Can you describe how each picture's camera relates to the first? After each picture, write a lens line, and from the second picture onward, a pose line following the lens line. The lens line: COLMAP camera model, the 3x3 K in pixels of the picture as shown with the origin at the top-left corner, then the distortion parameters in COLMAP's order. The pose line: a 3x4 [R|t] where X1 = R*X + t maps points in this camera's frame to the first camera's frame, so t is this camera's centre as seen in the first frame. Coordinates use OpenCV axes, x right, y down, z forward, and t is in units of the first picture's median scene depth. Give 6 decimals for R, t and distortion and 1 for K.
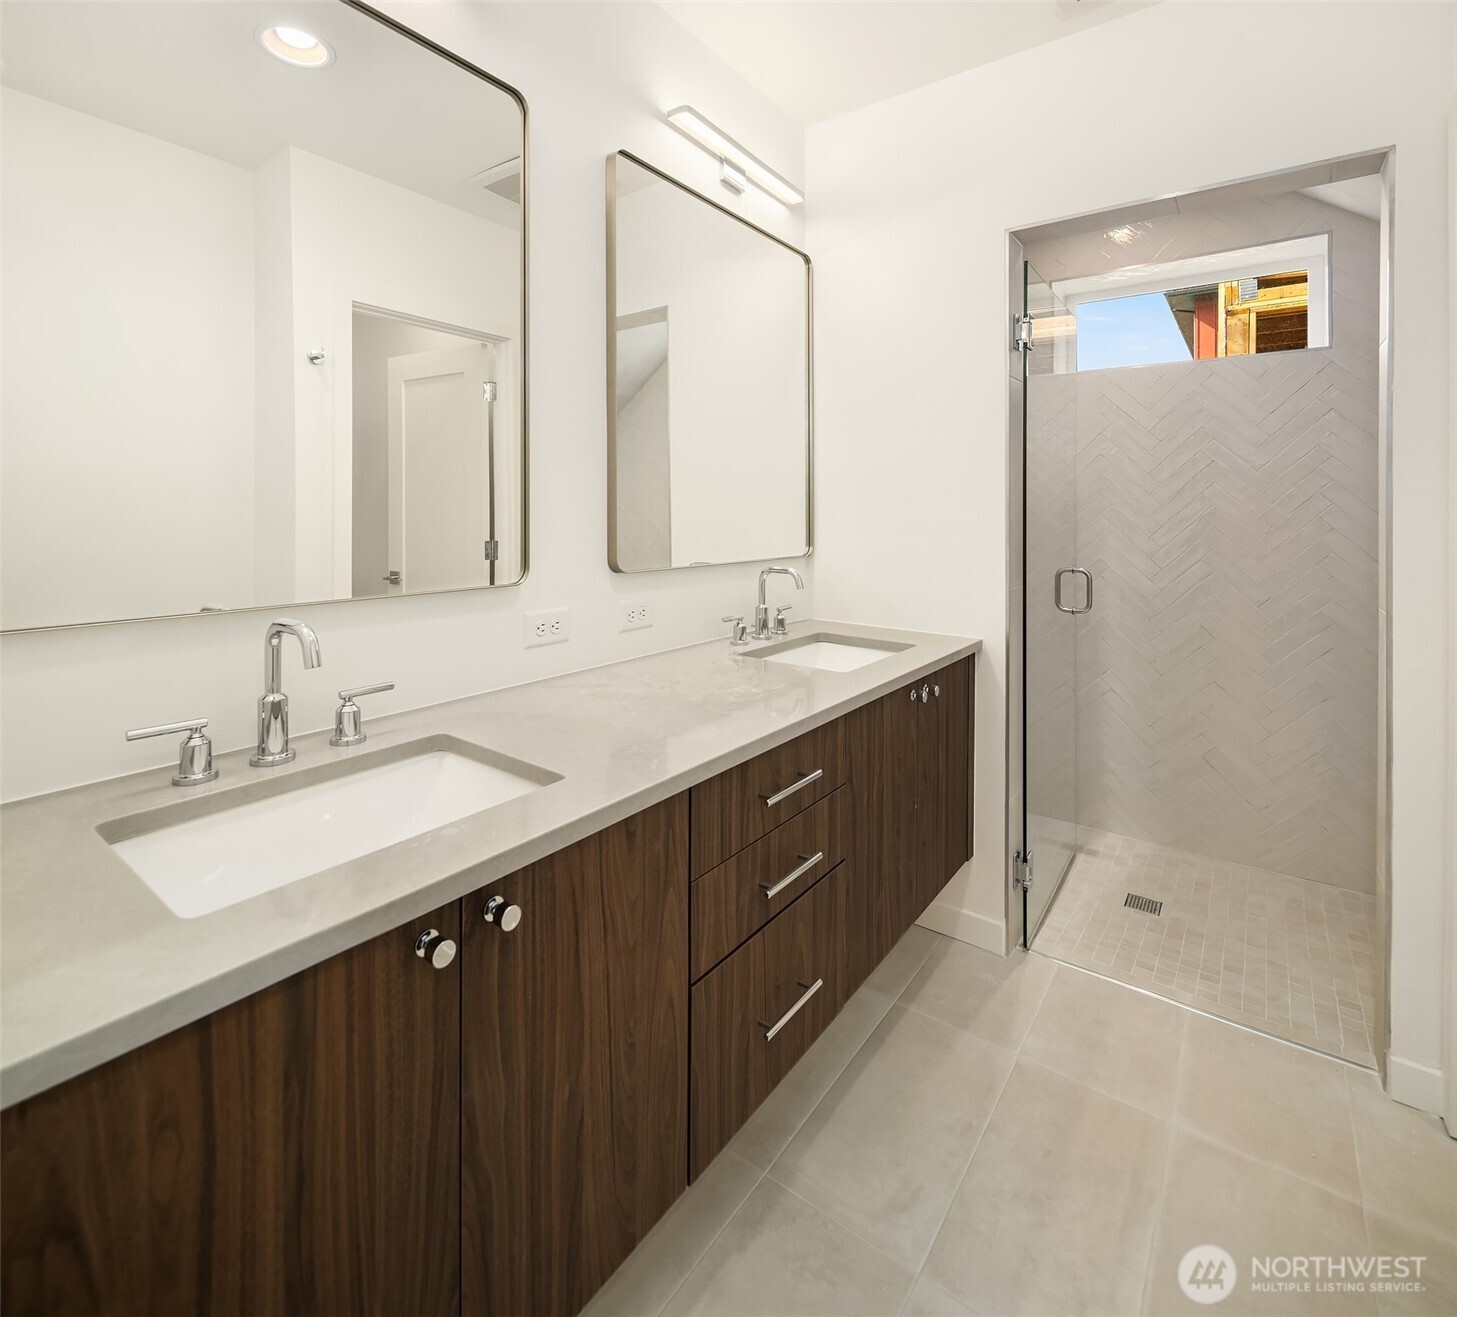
lens RADIAL K [[721.4, 0, 728.5], [0, 721.4, 658.5], [0, 0, 1]] dist [-0.003041, -0.000323]
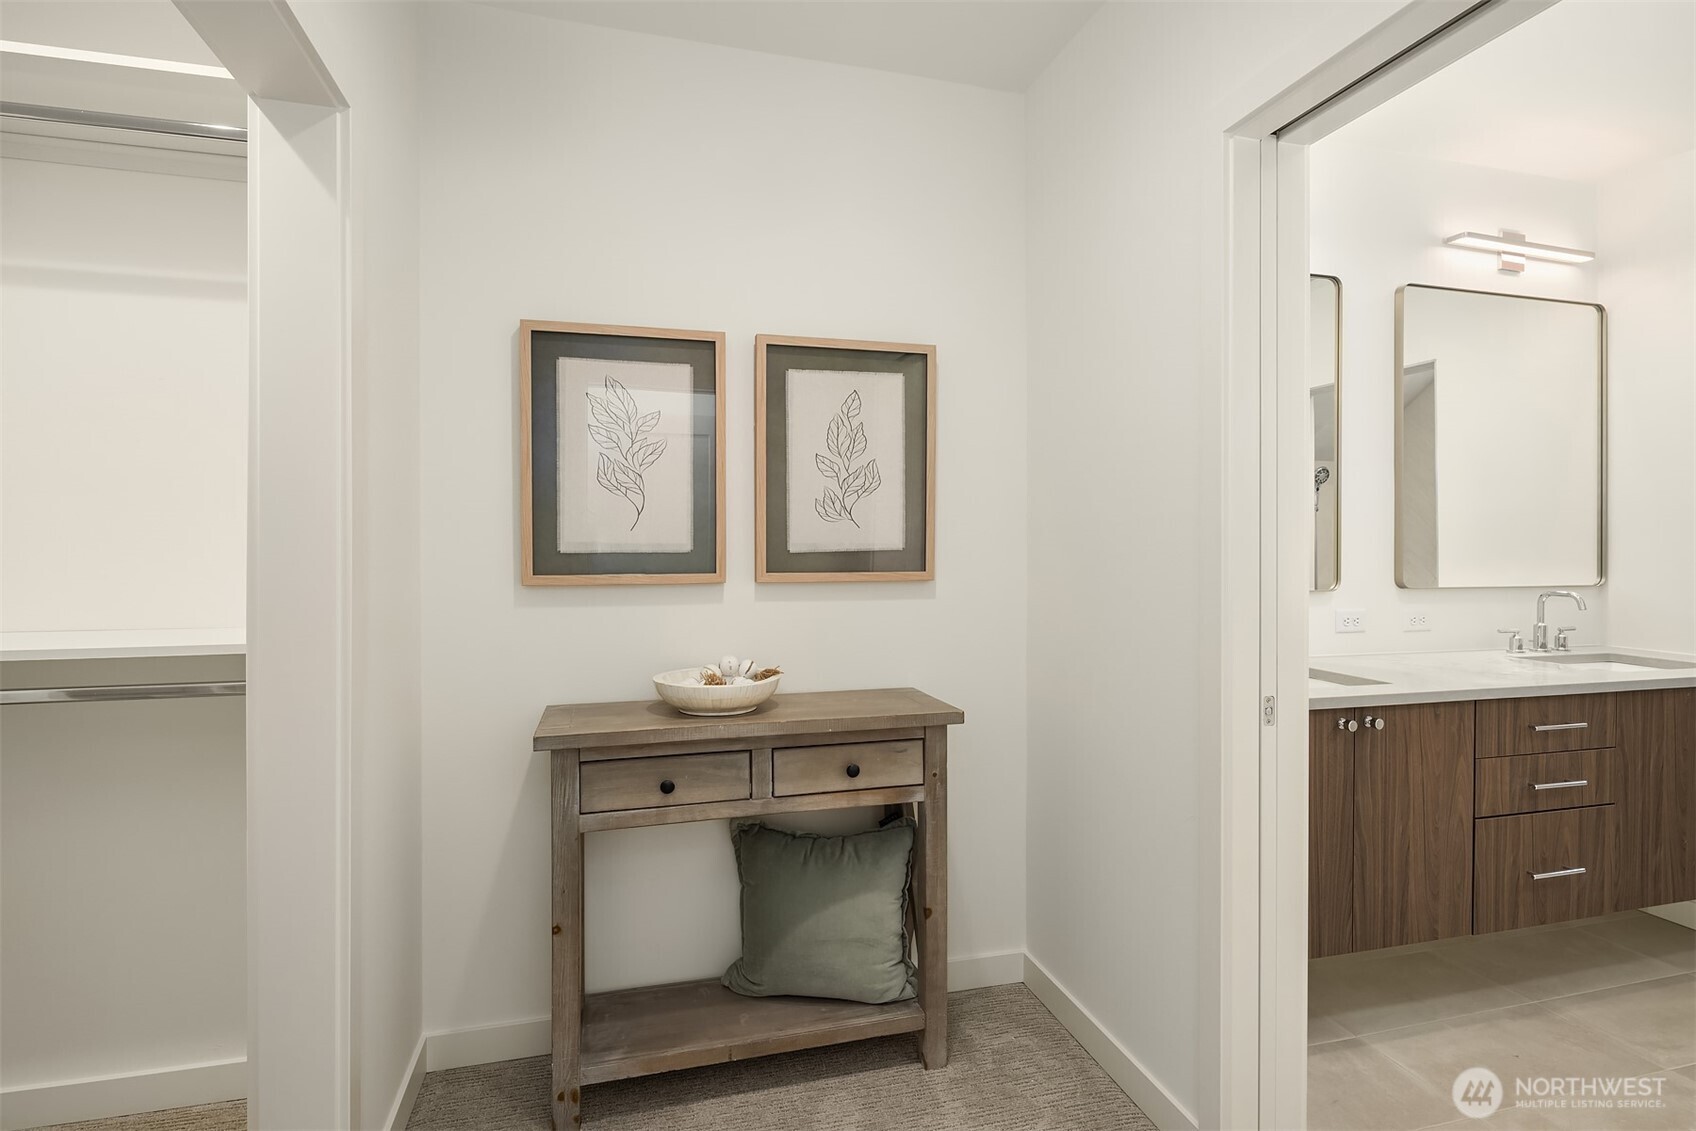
lens RADIAL K [[886.9, 0, 848.0], [0, 886.9, 565.5], [0, 0, 1]] dist [0.002246, -0.000528]
pose [[0.804191, 0.007262, -0.594326, -0.001557], [-0.116427, 0.982479, -0.145534, 0.293817], [0.582856, 0.186233, 0.790946, -1.351947]]
